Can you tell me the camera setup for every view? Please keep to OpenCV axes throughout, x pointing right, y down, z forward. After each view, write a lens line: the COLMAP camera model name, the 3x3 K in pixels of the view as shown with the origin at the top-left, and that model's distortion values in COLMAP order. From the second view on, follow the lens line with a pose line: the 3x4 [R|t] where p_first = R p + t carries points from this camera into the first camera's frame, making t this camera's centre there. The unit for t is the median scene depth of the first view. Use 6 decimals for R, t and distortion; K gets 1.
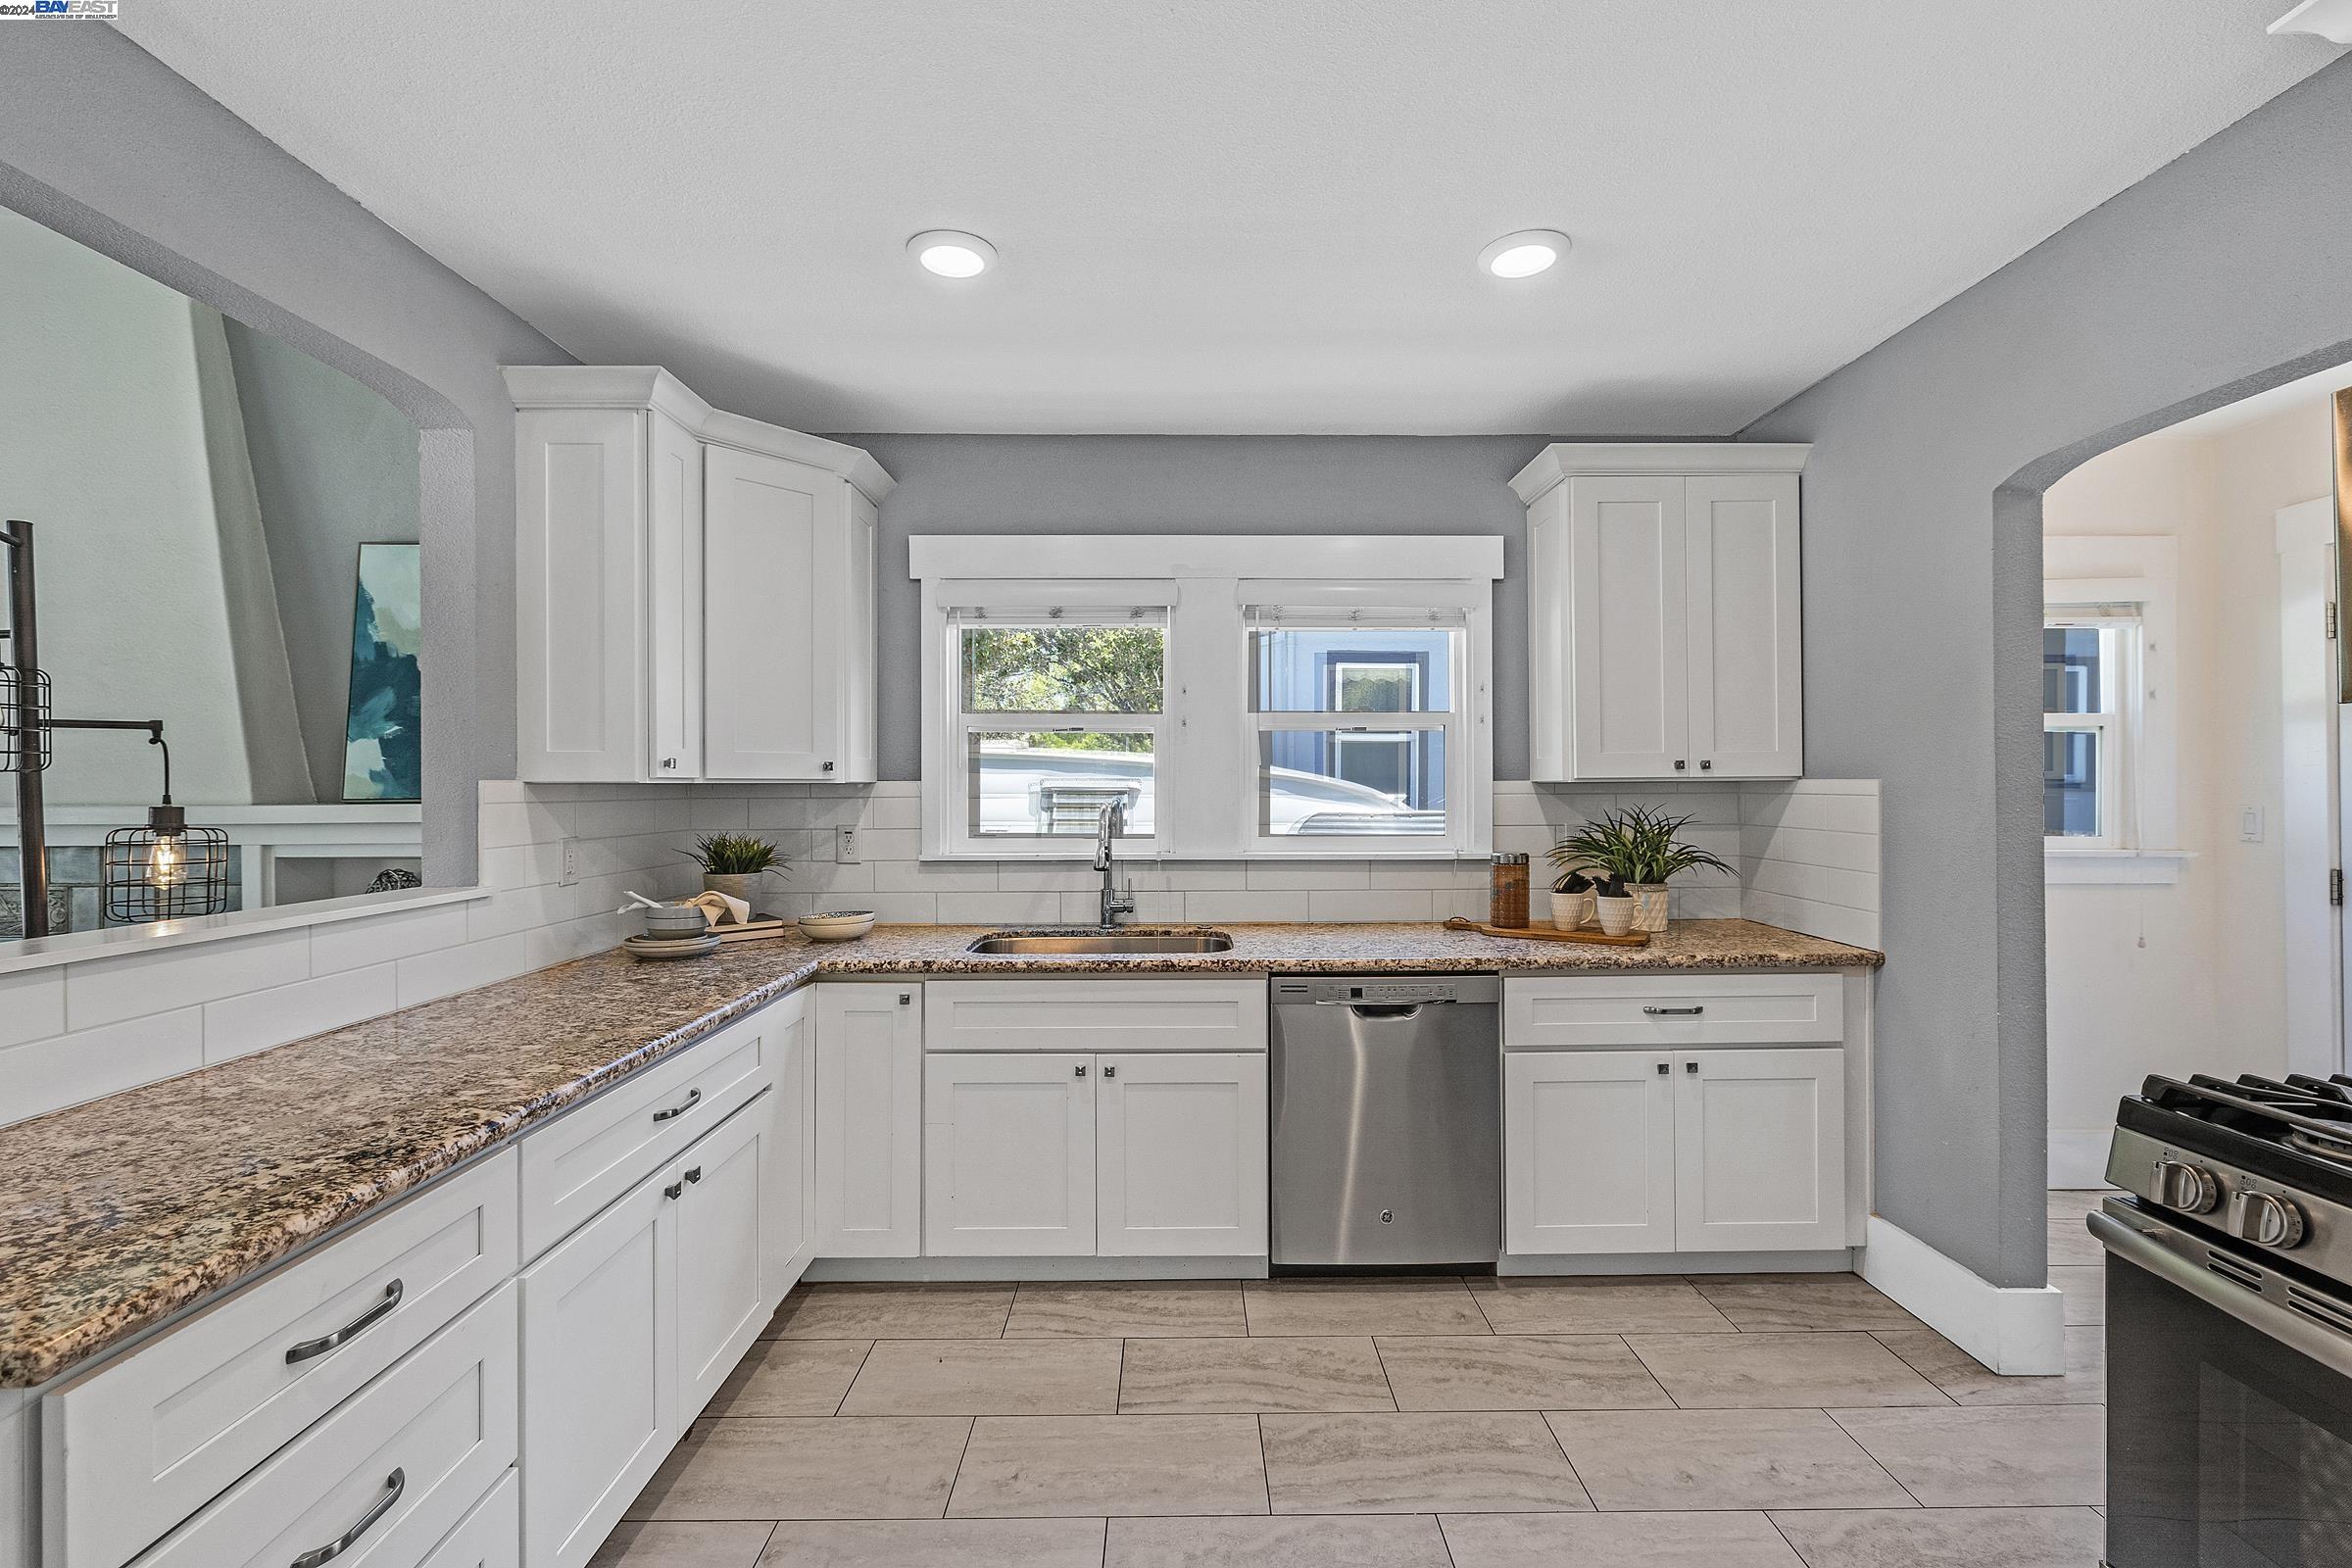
lens RADIAL K [[1008.1, 0, 1176.1], [0, 1008.1, 776.7], [0, 0, 1]] dist [-0.000576, 0.000091]
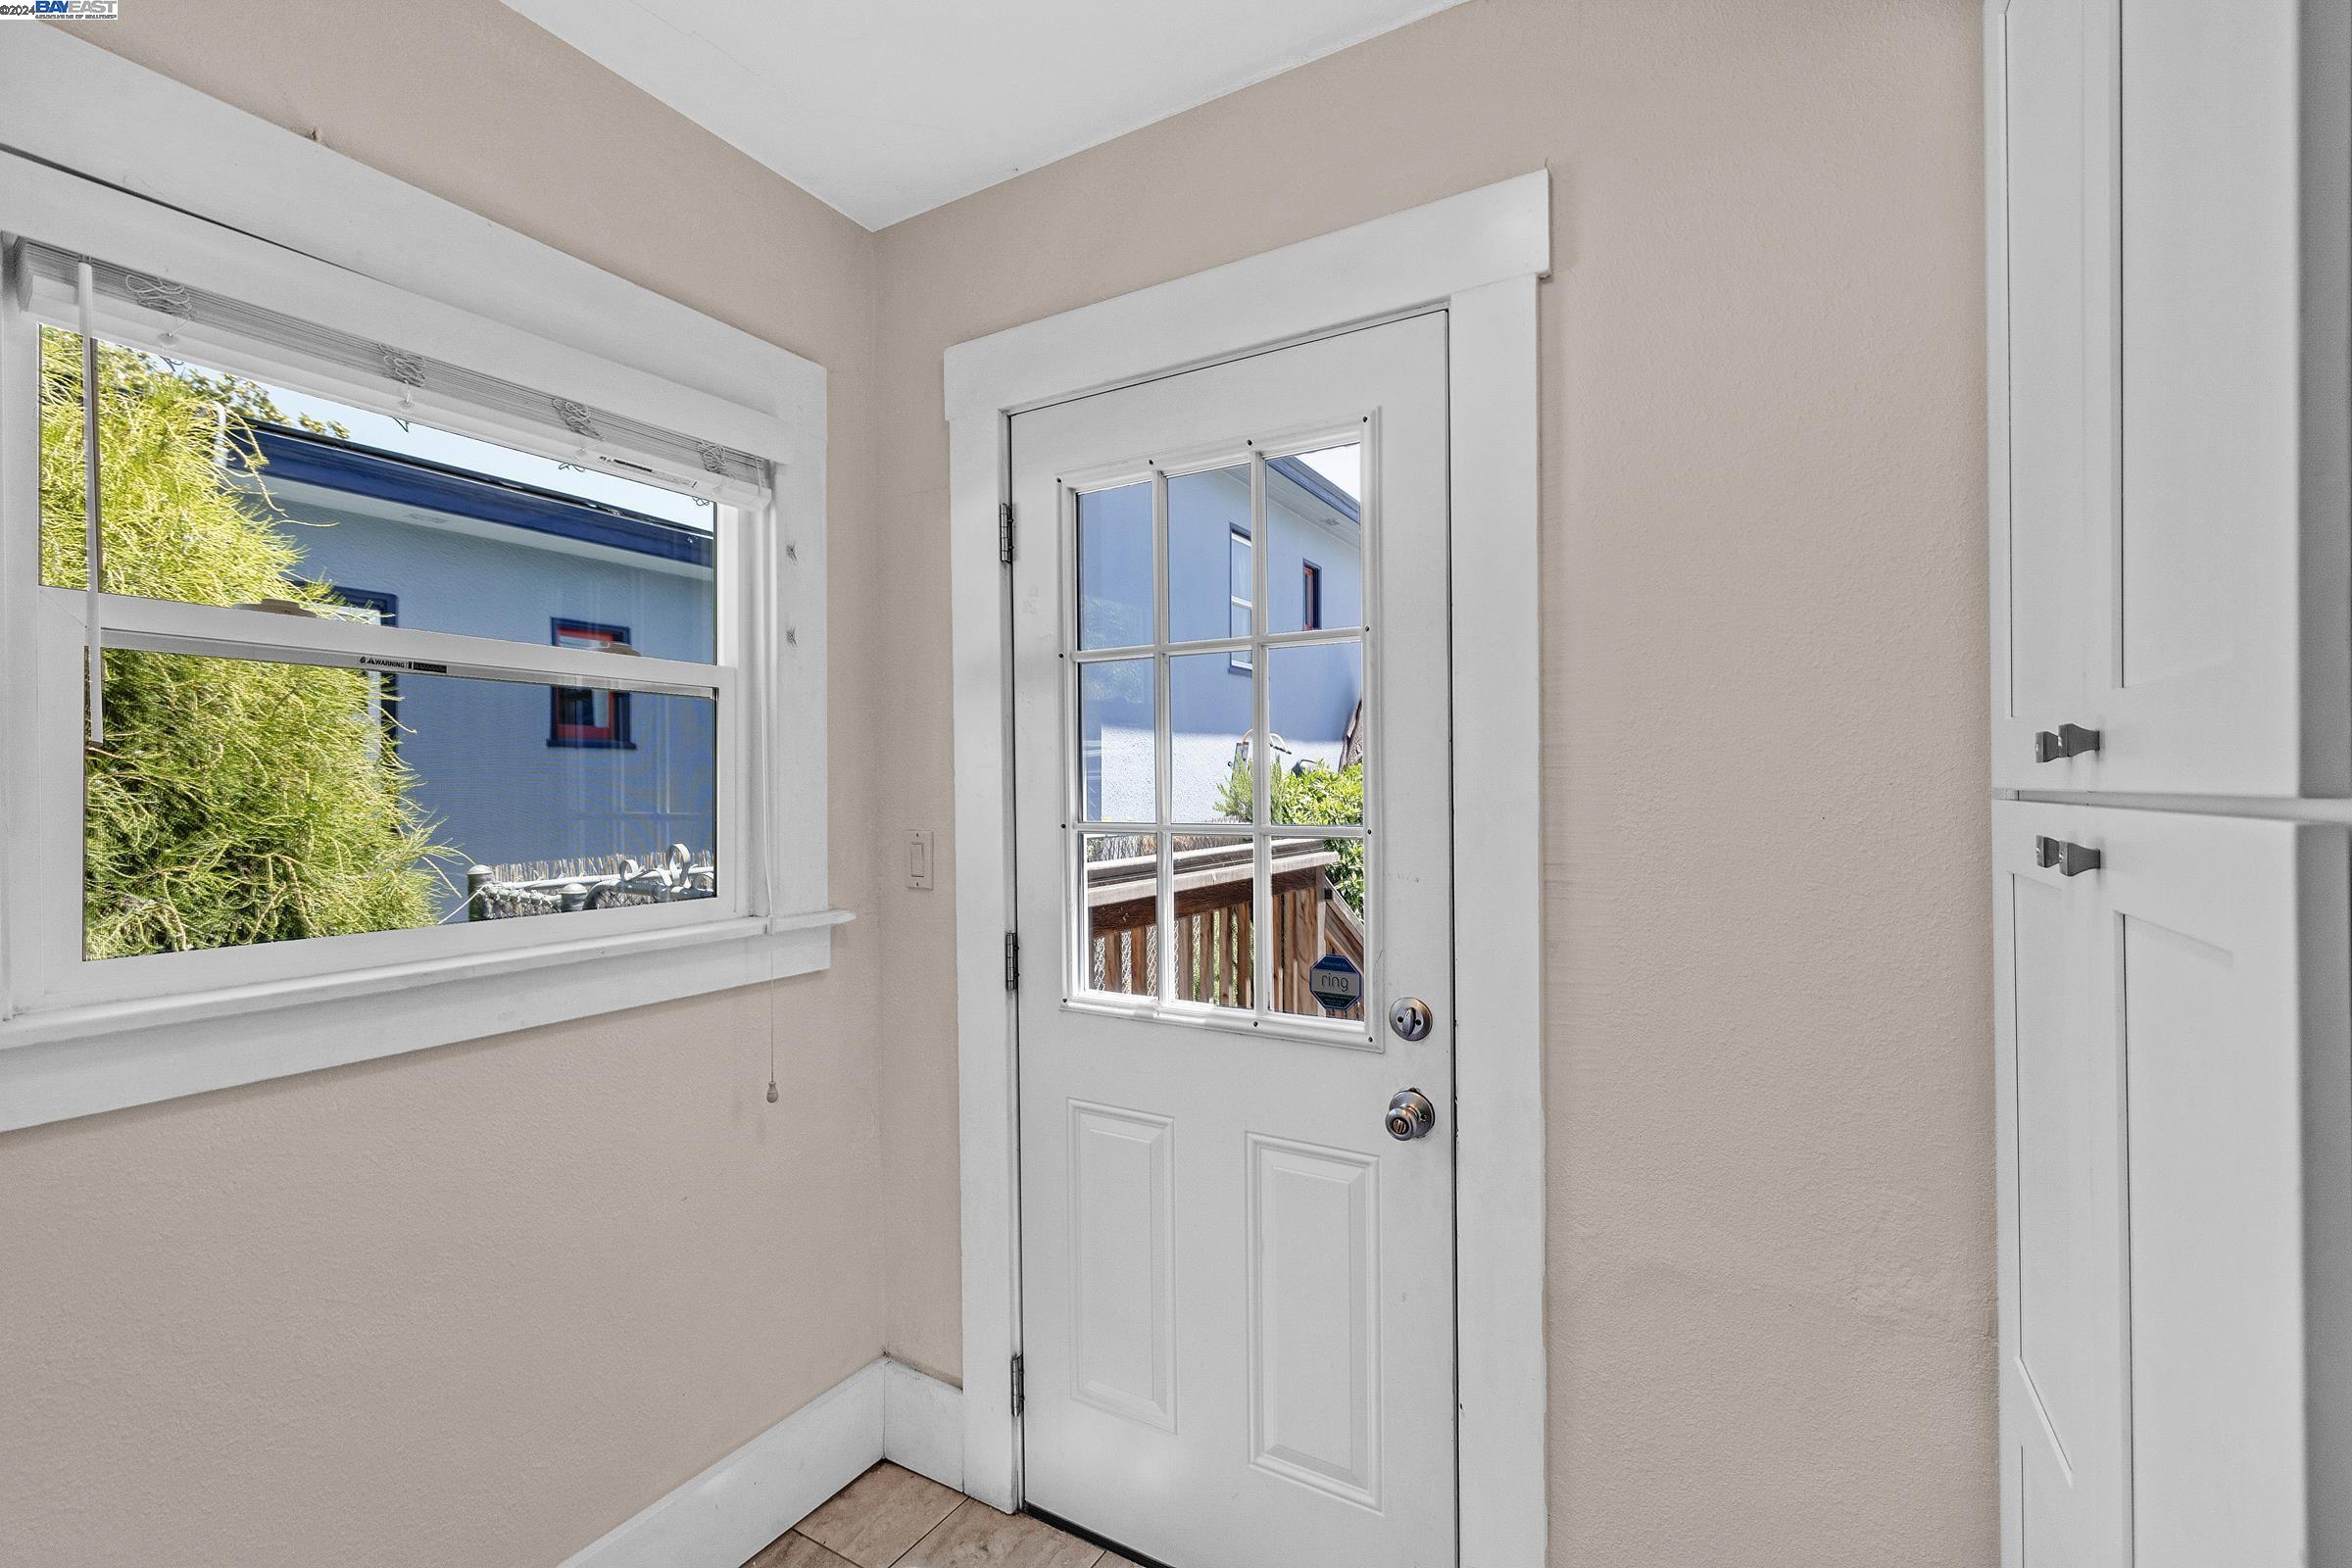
lens RADIAL K [[1008.1, 0, 1175.5], [0, 1008.1, 788.2], [0, 0, 1]] dist [-0.000576, 0.000091]
pose [[0.505807, 0.002959, 0.862641, 0.598877], [0.001508, 0.999990, -0.004315, 0.004631], [-0.862645, 0.003483, 0.505798, 0.537860]]
